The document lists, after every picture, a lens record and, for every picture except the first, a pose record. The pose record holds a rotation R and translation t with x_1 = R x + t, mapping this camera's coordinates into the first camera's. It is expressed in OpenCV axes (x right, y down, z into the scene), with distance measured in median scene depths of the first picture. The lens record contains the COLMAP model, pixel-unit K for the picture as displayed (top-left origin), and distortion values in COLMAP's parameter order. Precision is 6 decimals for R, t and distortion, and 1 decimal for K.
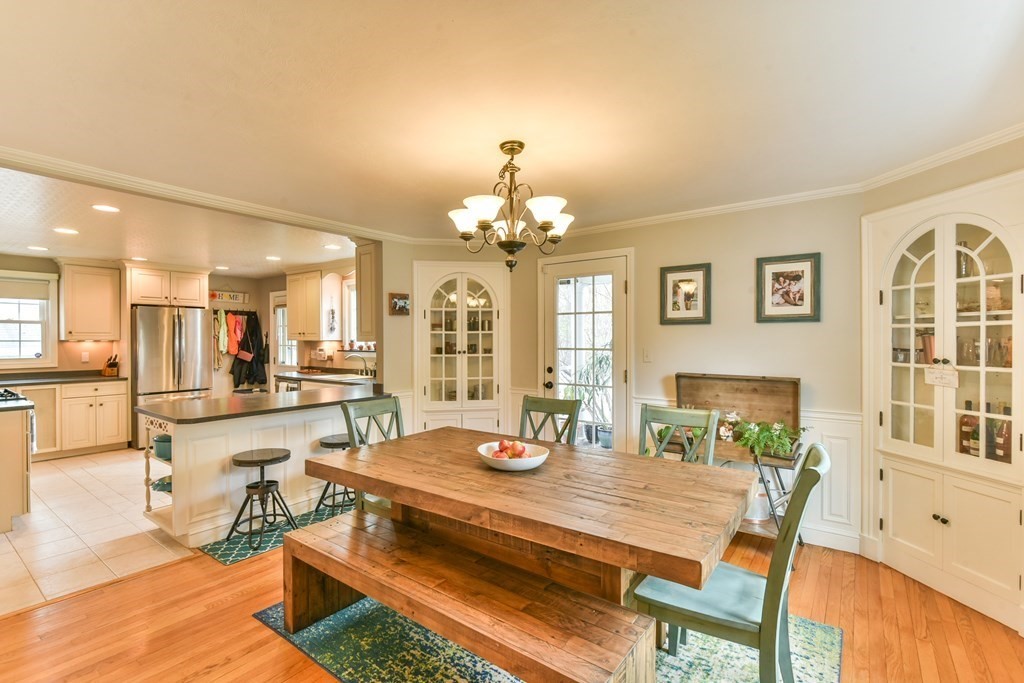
lens RADIAL K [[476.6, 0, 511.3], [0, 476.6, 338.0], [0, 0, 1]] dist [0.013236, -0.000196]
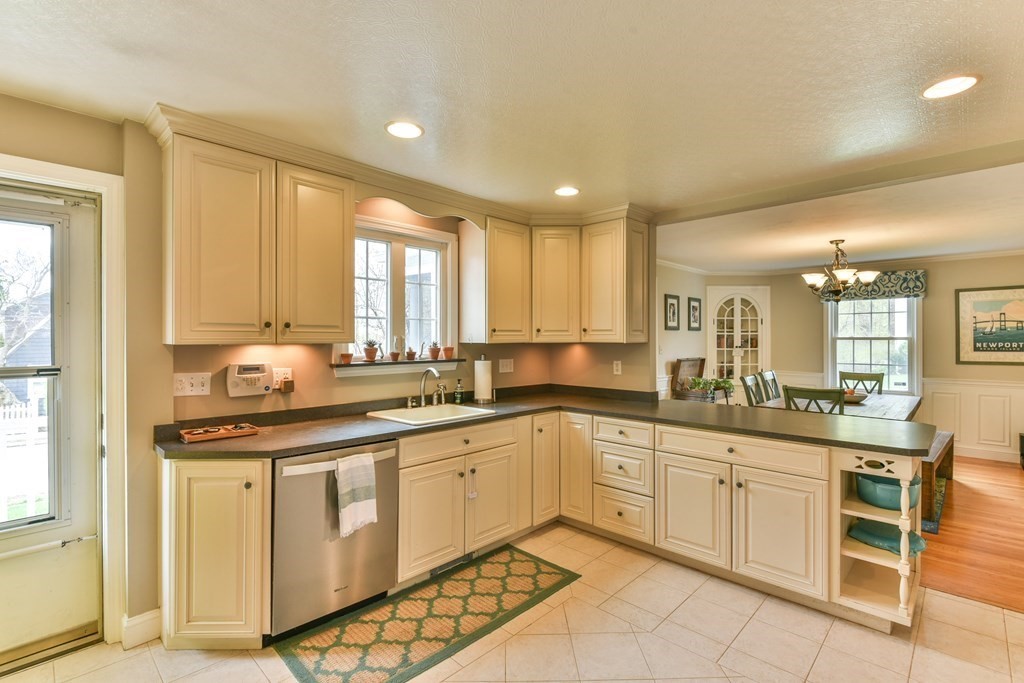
lens RADIAL K [[476.4, 0, 513.4], [0, 476.4, 338.9], [0, 0, 1]] dist [-0.001169, -0.001105]
pose [[0.130017, -0.003868, 0.991504, -1.471665], [-0.003538, 0.999984, 0.004365, -0.003939], [-0.991505, -0.004076, 0.130001, 1.439874]]
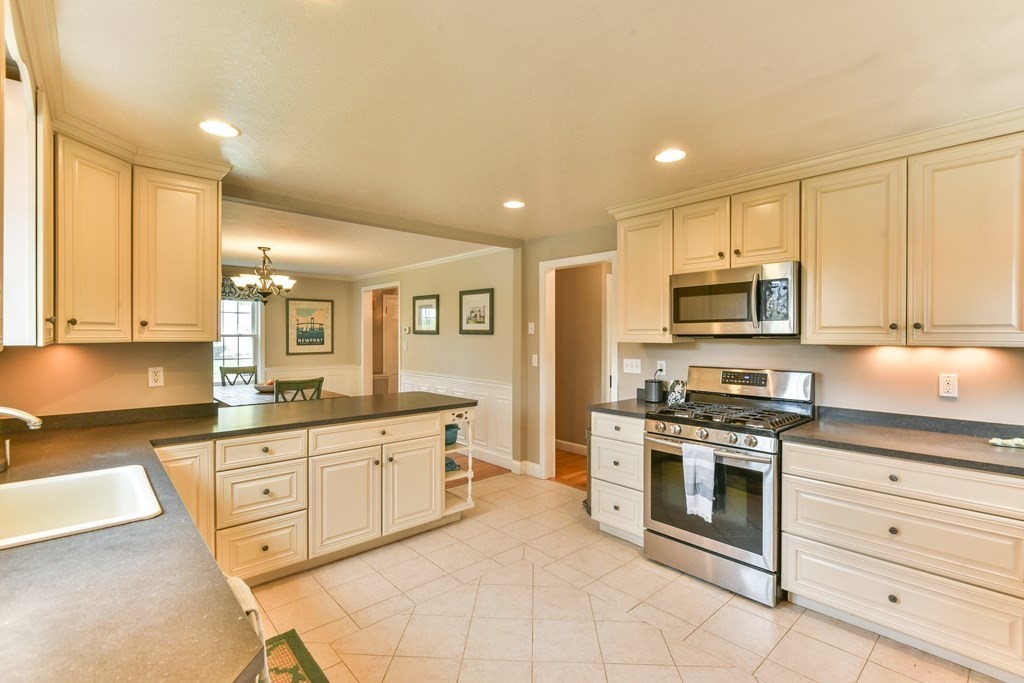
lens RADIAL K [[466.0, 0, 522.6], [0, 466.0, 338.2], [0, 0, 1]] dist [-0.001757, -0.001006]
pose [[-0.984489, -0.006875, 0.175312, -1.066647], [-0.006689, 0.999976, 0.001650, -0.002823], [-0.175319, 0.000452, -0.984512, 2.017408]]
